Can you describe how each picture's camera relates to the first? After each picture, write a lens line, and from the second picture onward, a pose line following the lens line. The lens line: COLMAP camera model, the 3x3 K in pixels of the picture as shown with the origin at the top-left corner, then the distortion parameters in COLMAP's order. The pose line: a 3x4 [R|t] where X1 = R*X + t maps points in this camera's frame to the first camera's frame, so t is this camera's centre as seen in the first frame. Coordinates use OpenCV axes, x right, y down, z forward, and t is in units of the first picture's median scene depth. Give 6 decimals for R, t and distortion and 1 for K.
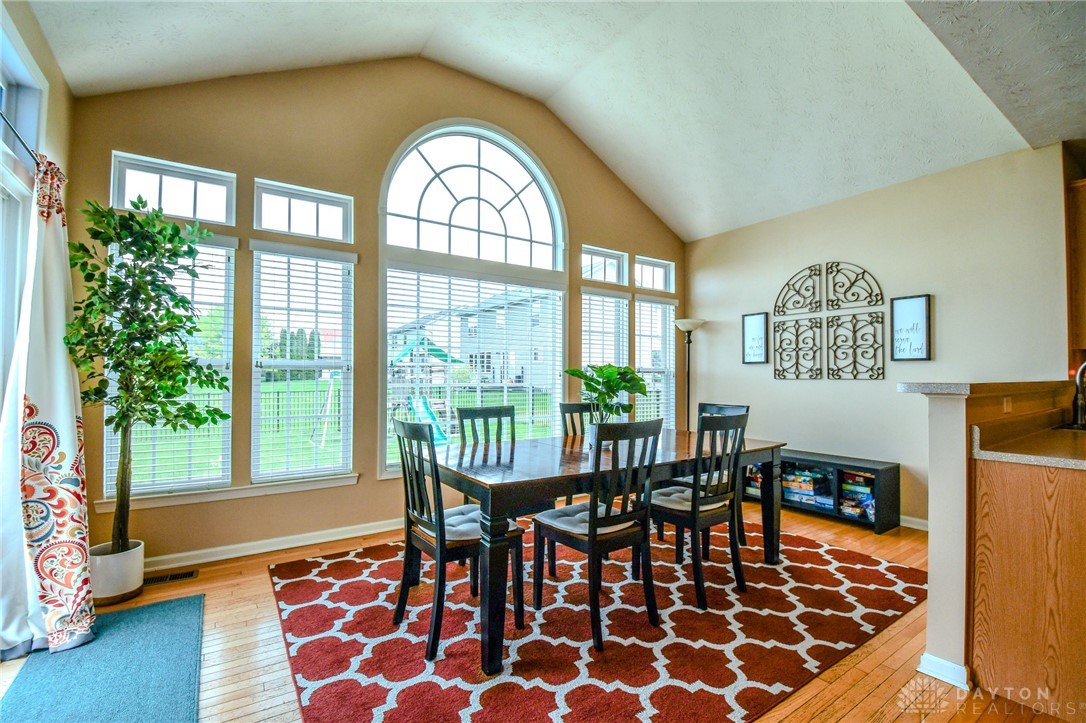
lens RADIAL K [[474.2, 0, 535.1], [0, 474.2, 368.0], [0, 0, 1]] dist [0.020123, -0.025807]
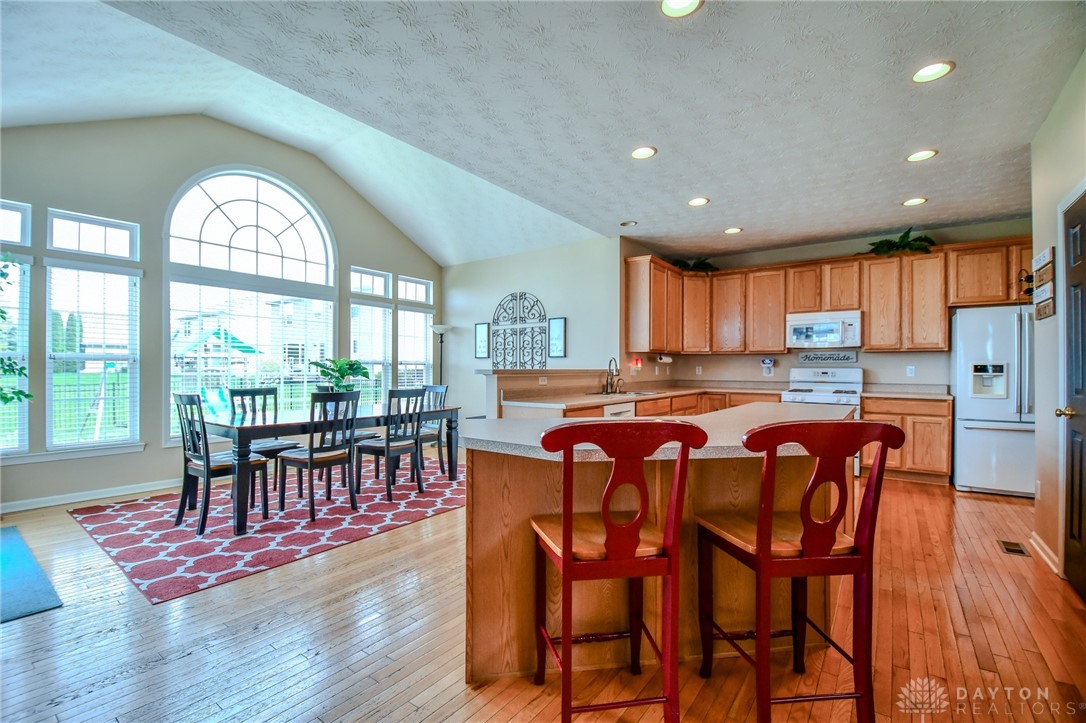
lens RADIAL K [[474.2, 0, 535.1], [0, 474.2, 368.0], [0, 0, 1]] dist [0.020123, -0.025807]
pose [[0.942181, 0.000435, 0.335105, 0.173220], [-0.005908, 0.999865, 0.015311, -0.003790], [-0.335054, -0.016405, 0.942056, -0.504107]]
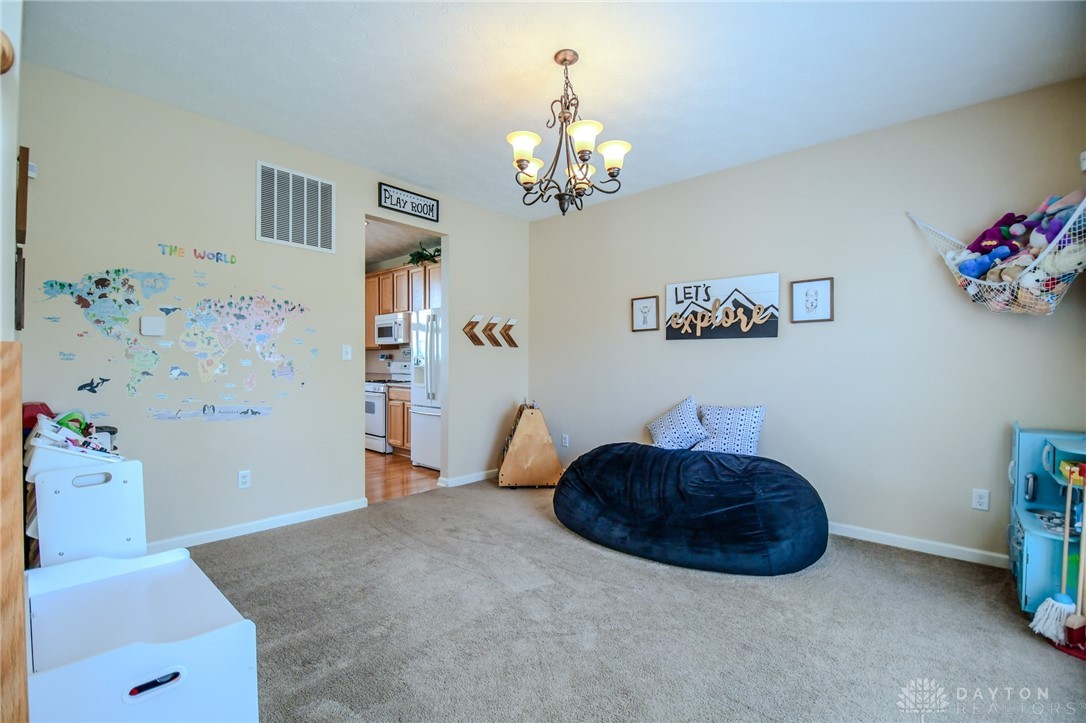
lens RADIAL K [[467.6, 0, 528.7], [0, 467.6, 368.0], [0, 0, 1]] dist [0.026538, -0.053669]
pose [[0.974131, 0.006193, 0.225900, 1.651279], [-0.011762, 0.999659, 0.023318, -0.007979], [-0.225679, -0.025372, 0.973871, -1.229724]]
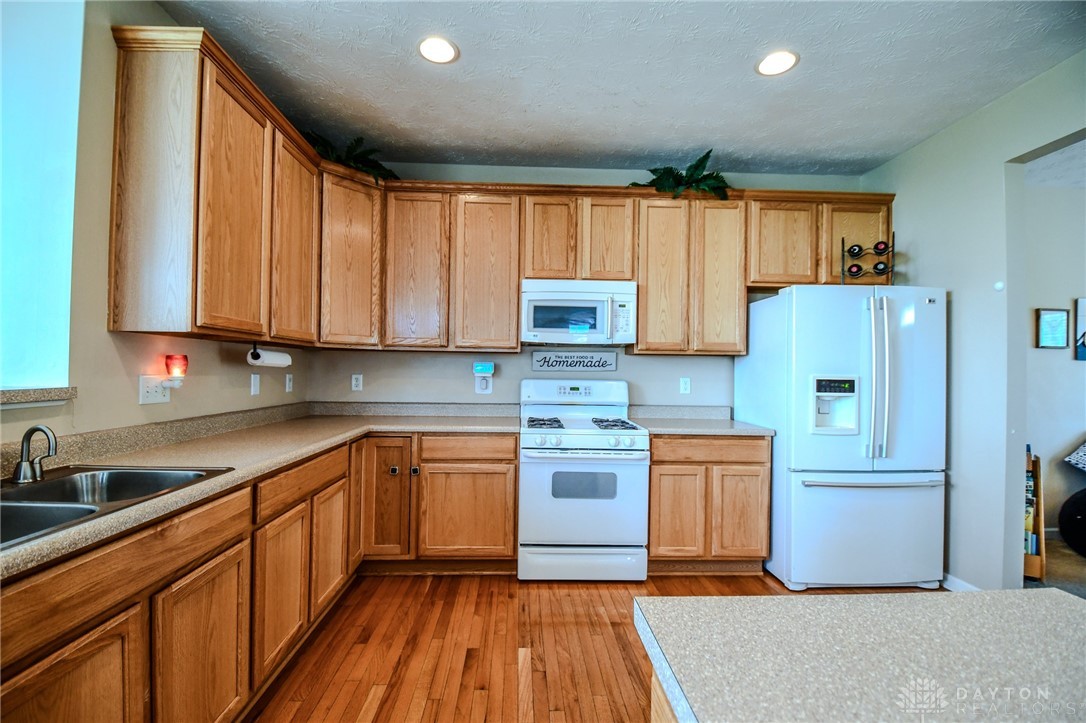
lens RADIAL K [[474.2, 0, 535.1], [0, 474.2, 368.0], [0, 0, 1]] dist [0.020123, -0.025807]
pose [[0.528996, 0.012063, 0.848539, 0.779419], [-0.024920, 0.999689, 0.001324, -0.007423], [-0.848258, -0.021846, 0.529132, 0.227252]]
